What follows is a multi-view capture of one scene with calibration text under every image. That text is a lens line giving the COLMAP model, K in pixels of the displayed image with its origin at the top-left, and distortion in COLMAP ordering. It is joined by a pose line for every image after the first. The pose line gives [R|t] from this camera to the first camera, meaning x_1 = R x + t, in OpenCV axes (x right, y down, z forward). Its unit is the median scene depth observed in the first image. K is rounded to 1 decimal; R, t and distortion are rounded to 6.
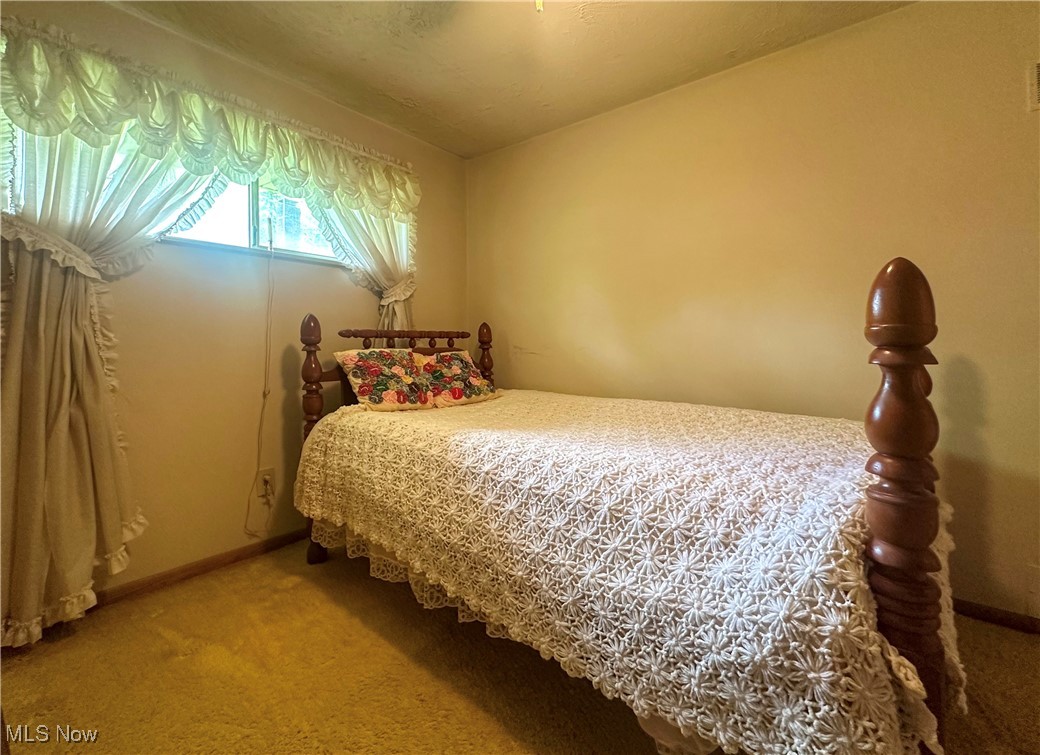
lens RADIAL K [[537.4, 0, 520.0], [0, 537.4, 377.5], [0, 0, 1]] dist [0.000670, -0.000038]
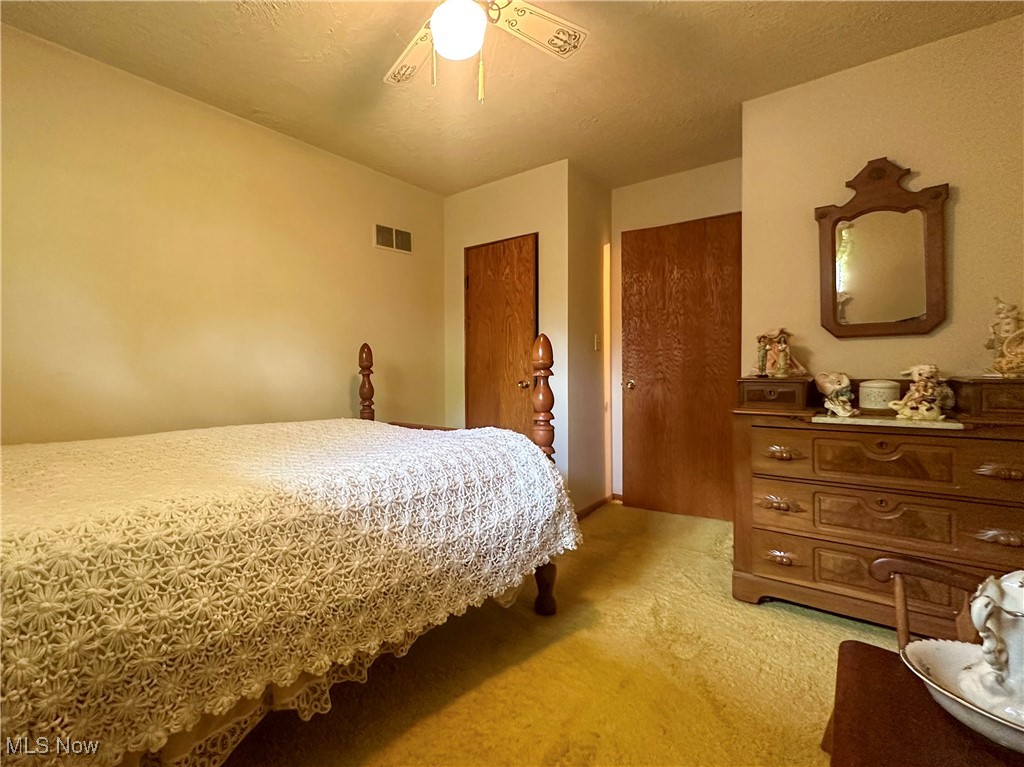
lens RADIAL K [[411.6, 0, 512.0], [0, 411.6, 383.5], [0, 0, 1]] dist [0.000233, 0.000157]
pose [[-0.025927, -0.046059, 0.998602, -0.873038], [0.054115, 0.997409, 0.047409, -0.063311], [-0.998198, 0.055268, -0.023368, 0.837357]]
